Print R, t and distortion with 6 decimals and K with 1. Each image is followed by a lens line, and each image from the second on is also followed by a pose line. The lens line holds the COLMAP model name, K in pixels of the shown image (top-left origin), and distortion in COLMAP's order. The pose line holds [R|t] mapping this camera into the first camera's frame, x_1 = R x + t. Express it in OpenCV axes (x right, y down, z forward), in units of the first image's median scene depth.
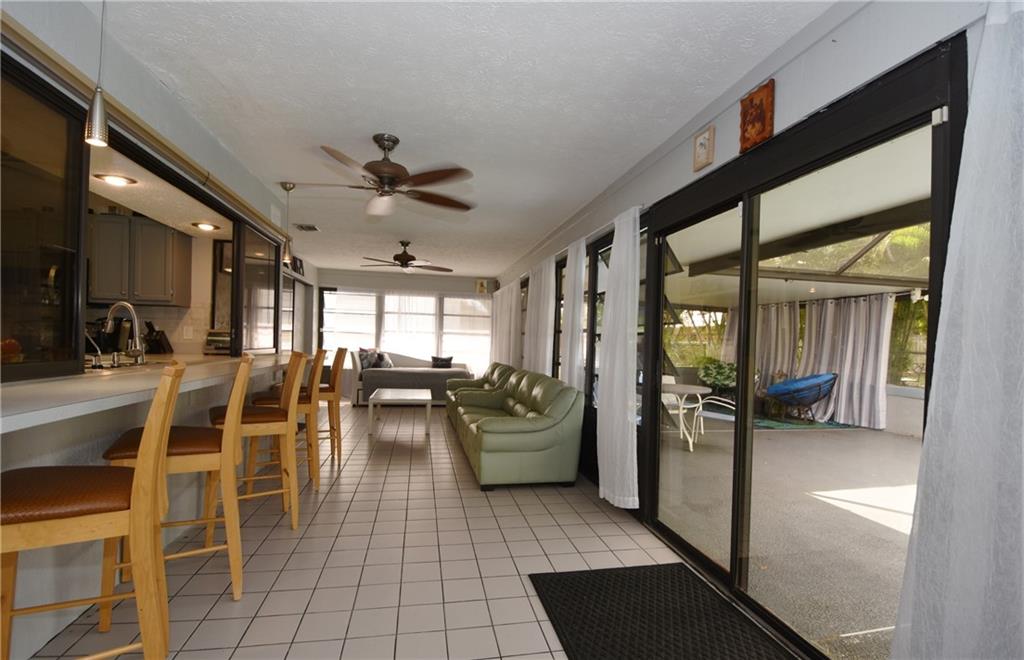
lens RADIAL K [[462.4, 0, 513.7], [0, 462.4, 344.7], [0, 0, 1]] dist [0.026664, -0.033669]
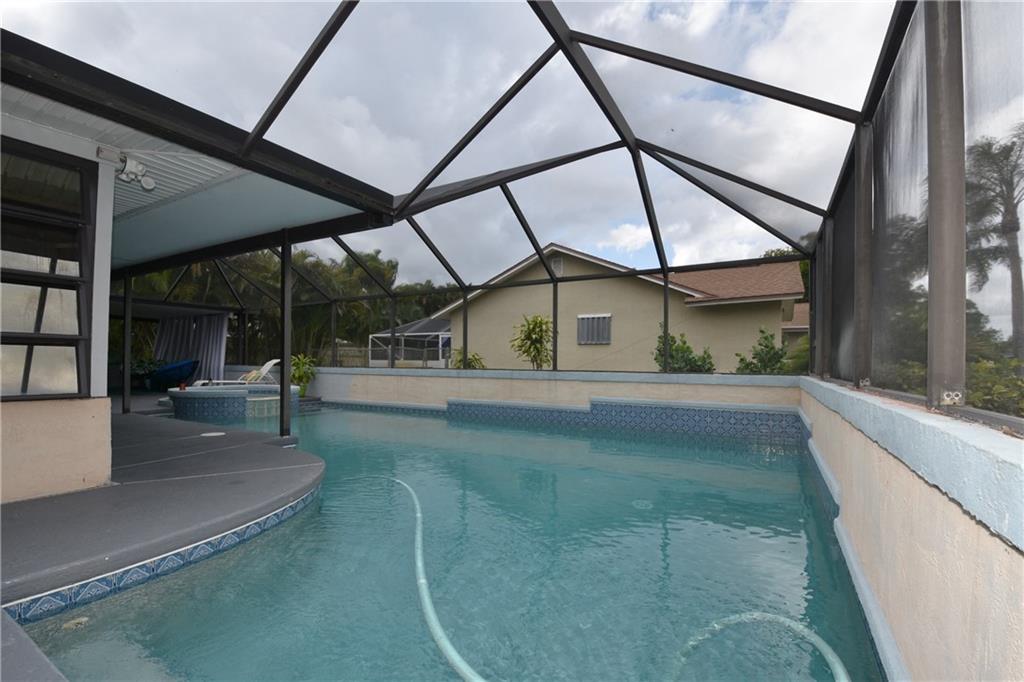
lens RADIAL K [[451.4, 0, 517.2], [0, 451.4, 354.9], [0, 0, 1]] dist [0.018580, -0.023938]
pose [[0.661544, -0.013188, 0.749790, 0.279309], [0.019825, 0.999803, 0.000094, 0.077989], [-0.749644, 0.014803, 0.661676, -1.120414]]
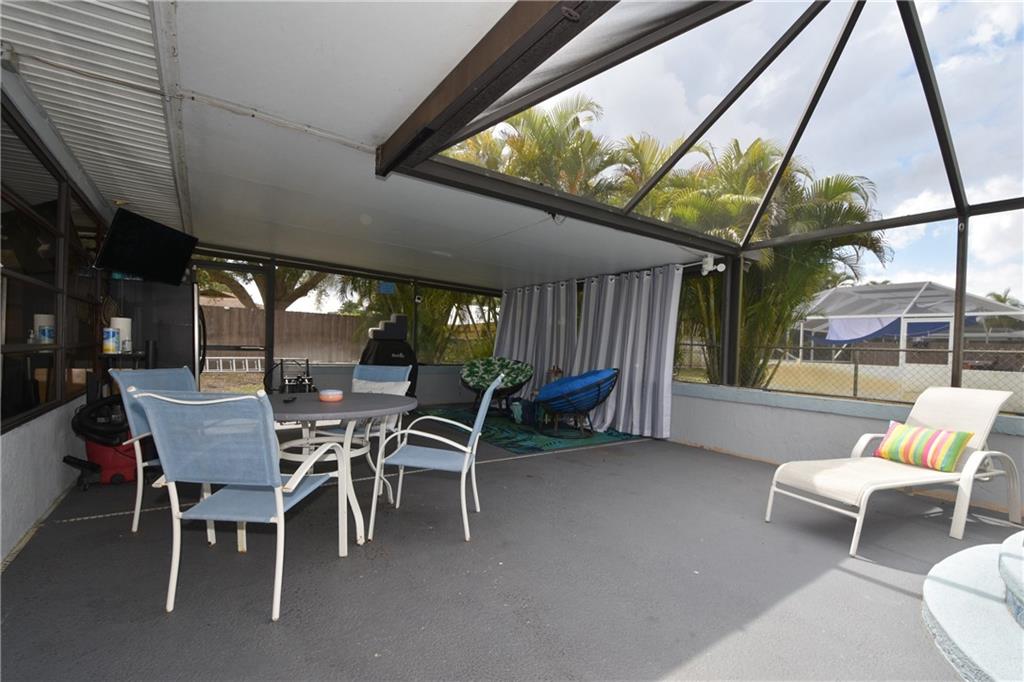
lens RADIAL K [[451.4, 0, 517.2], [0, 451.4, 354.9], [0, 0, 1]] dist [0.018580, -0.023938]
pose [[0.918078, -0.002903, 0.396390, 0.299143], [-0.004302, 0.999841, 0.017286, 0.032933], [-0.396377, -0.017575, 0.917919, 0.461150]]
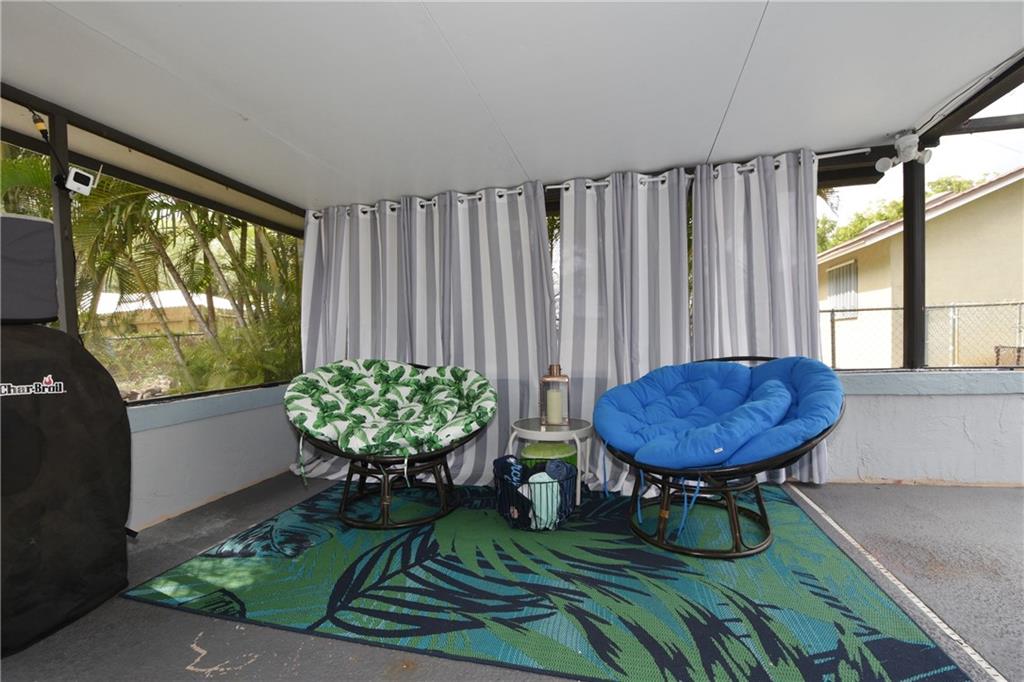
lens RADIAL K [[451.4, 0, 517.2], [0, 451.4, 354.9], [0, 0, 1]] dist [0.018580, -0.023938]
pose [[0.438553, -0.072998, 0.895736, 0.363634], [0.056612, 0.996960, 0.053531, 0.037951], [-0.896921, 0.027233, 0.441352, 1.208614]]
